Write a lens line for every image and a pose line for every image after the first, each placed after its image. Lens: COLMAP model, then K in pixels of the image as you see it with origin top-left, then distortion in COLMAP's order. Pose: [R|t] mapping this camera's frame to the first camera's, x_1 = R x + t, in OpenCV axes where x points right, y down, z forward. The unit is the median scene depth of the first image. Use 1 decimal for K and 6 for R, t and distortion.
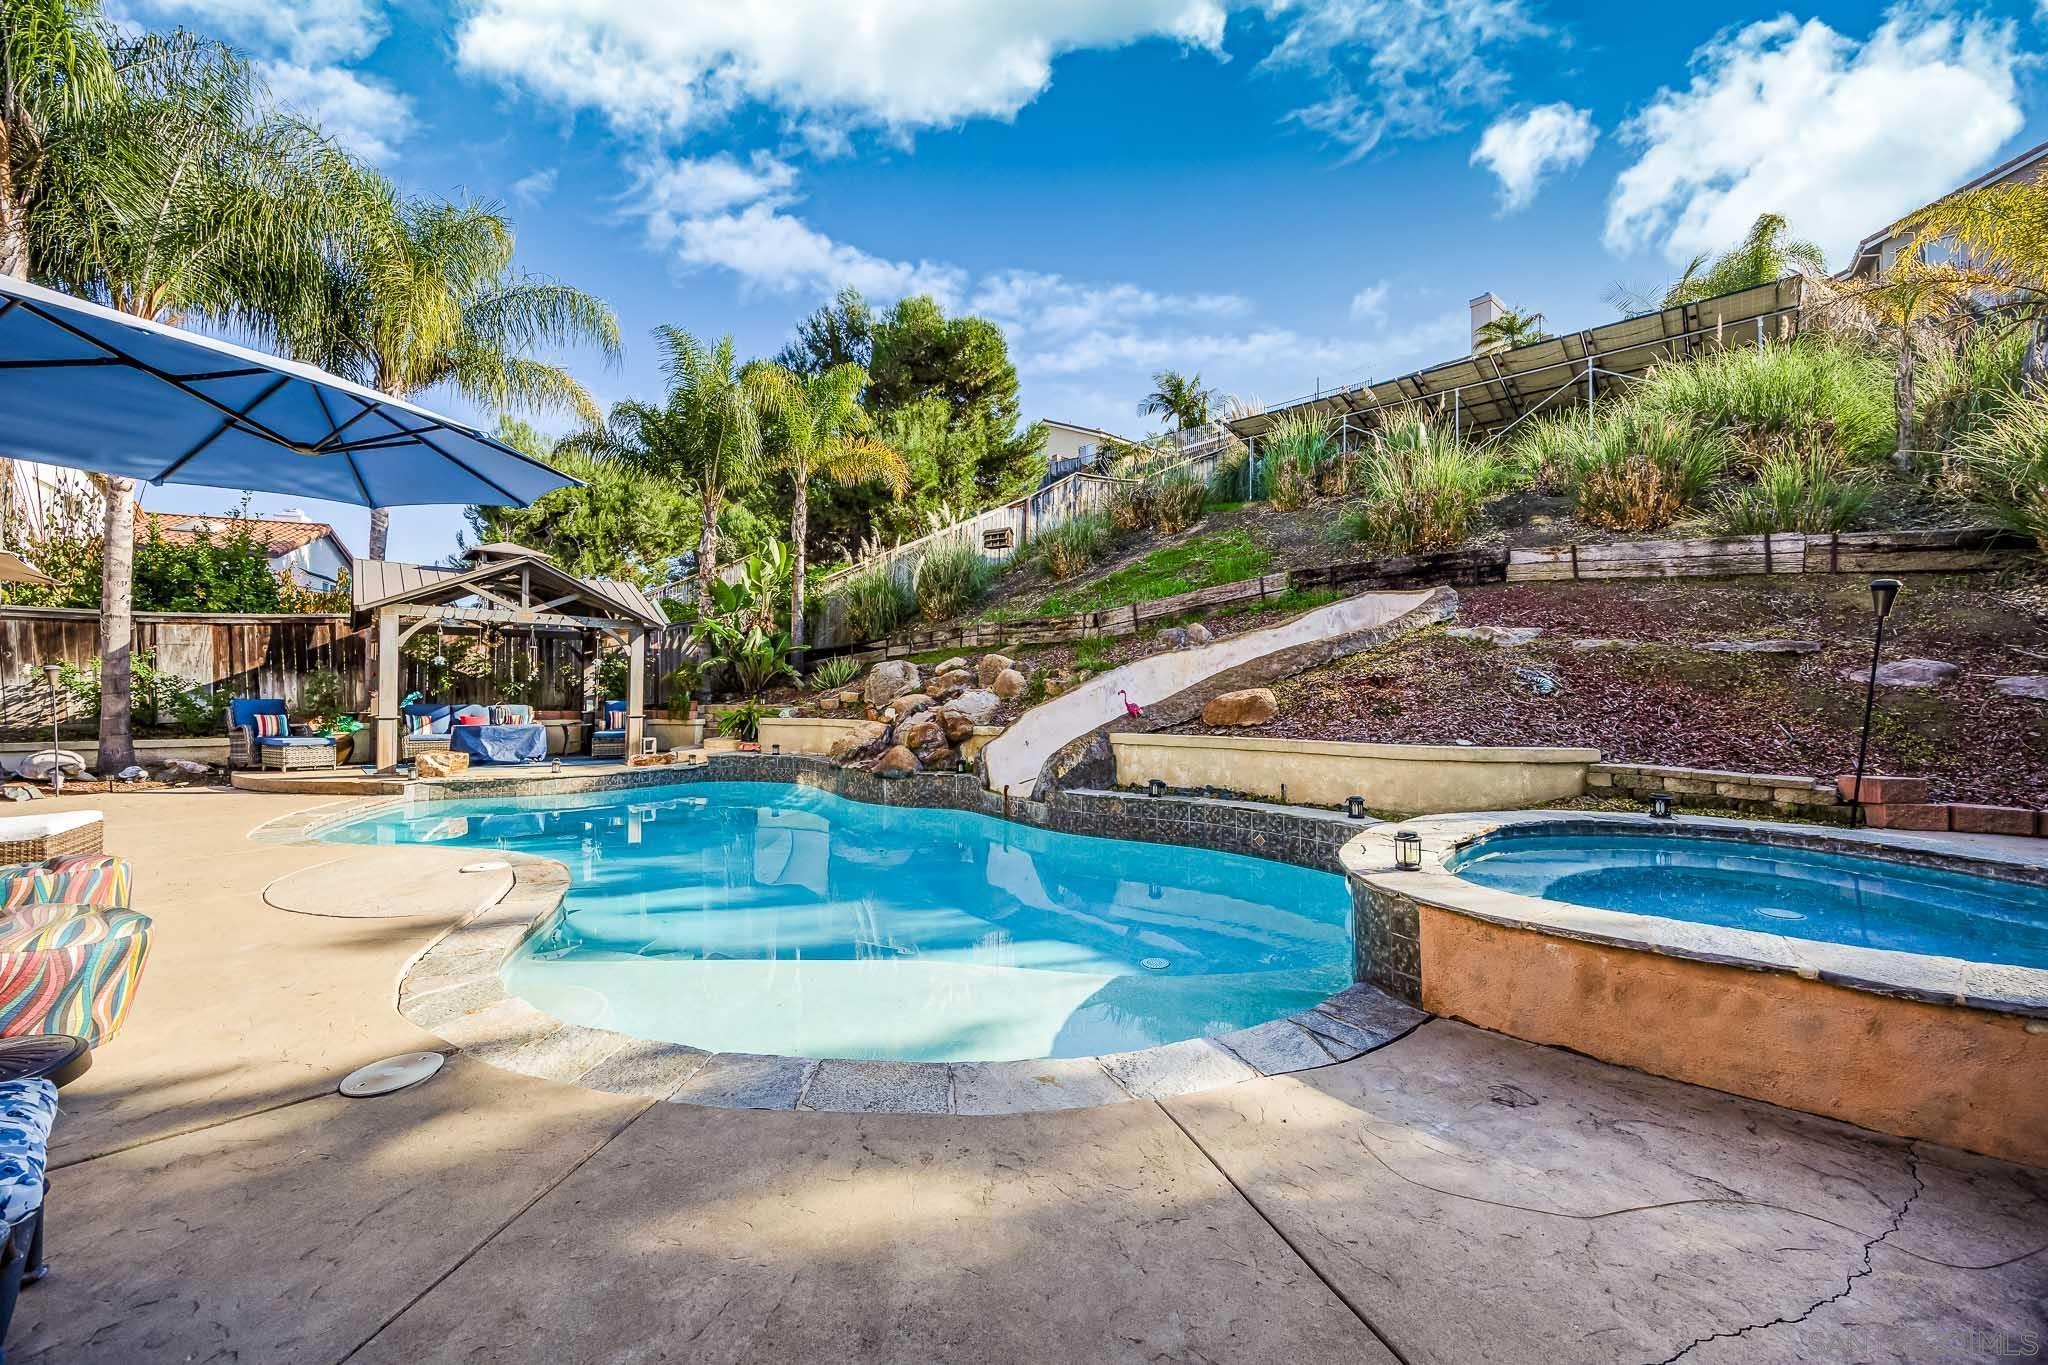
lens RADIAL K [[776.3, 0, 1015.6], [0, 776.3, 686.7], [0, 0, 1]] dist [-0.002308, 0.000349]
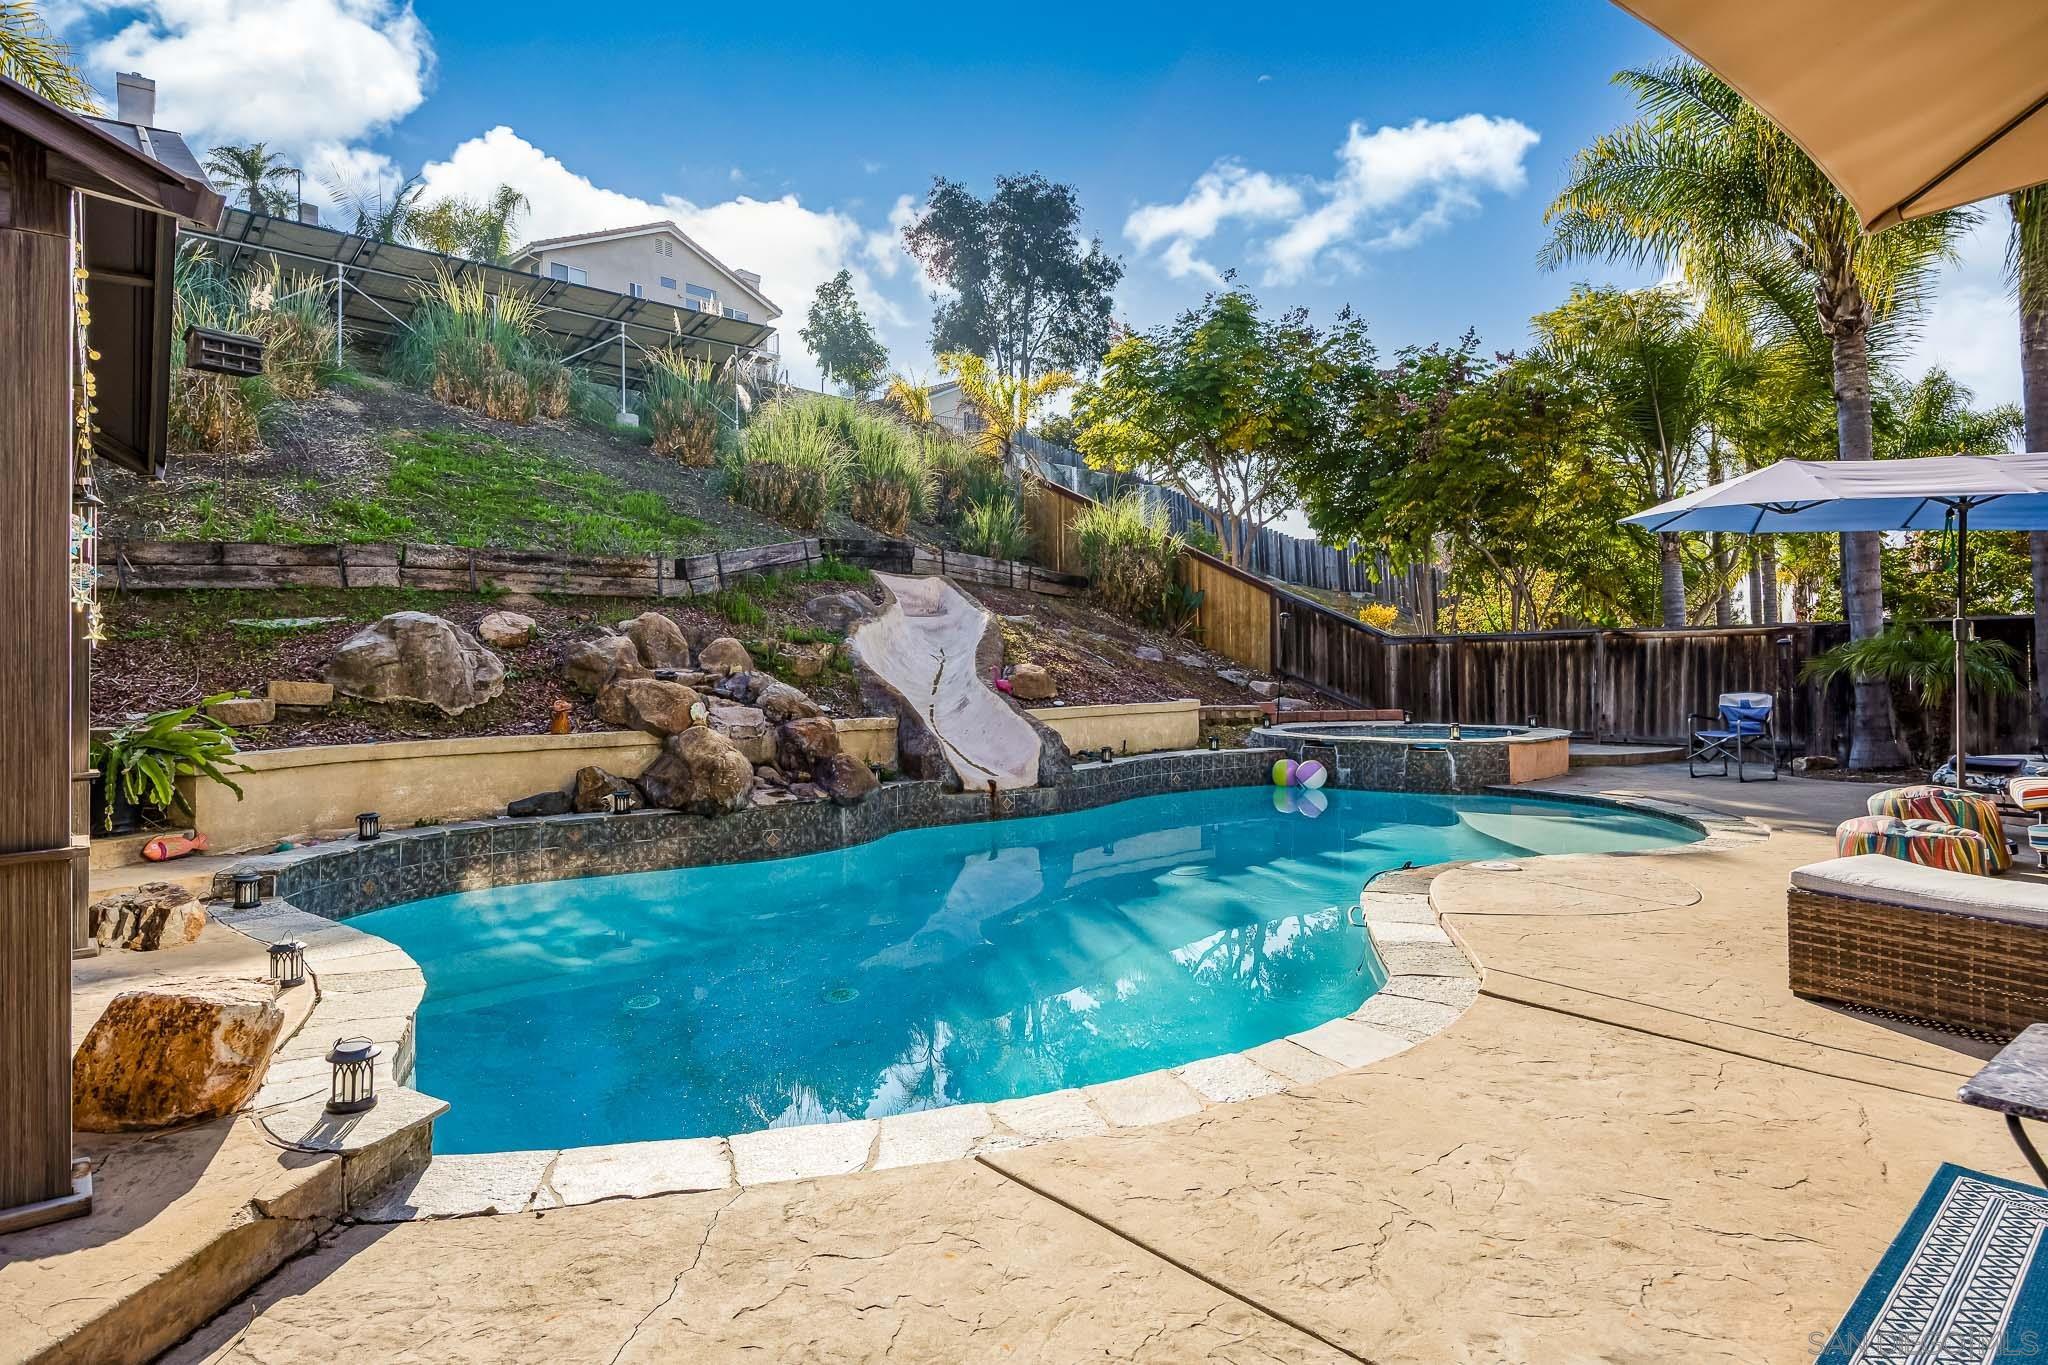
lens RADIAL K [[1107.5, 0, 1004.1], [0, 1107.5, 667.2], [0, 0, 1]] dist [-0.006403, 0.002594]
pose [[0.066376, -0.005138, 0.997781, -0.954865], [0.008145, 0.999956, 0.004607, -0.000685], [-0.997761, 0.007821, 0.066415, 0.713653]]
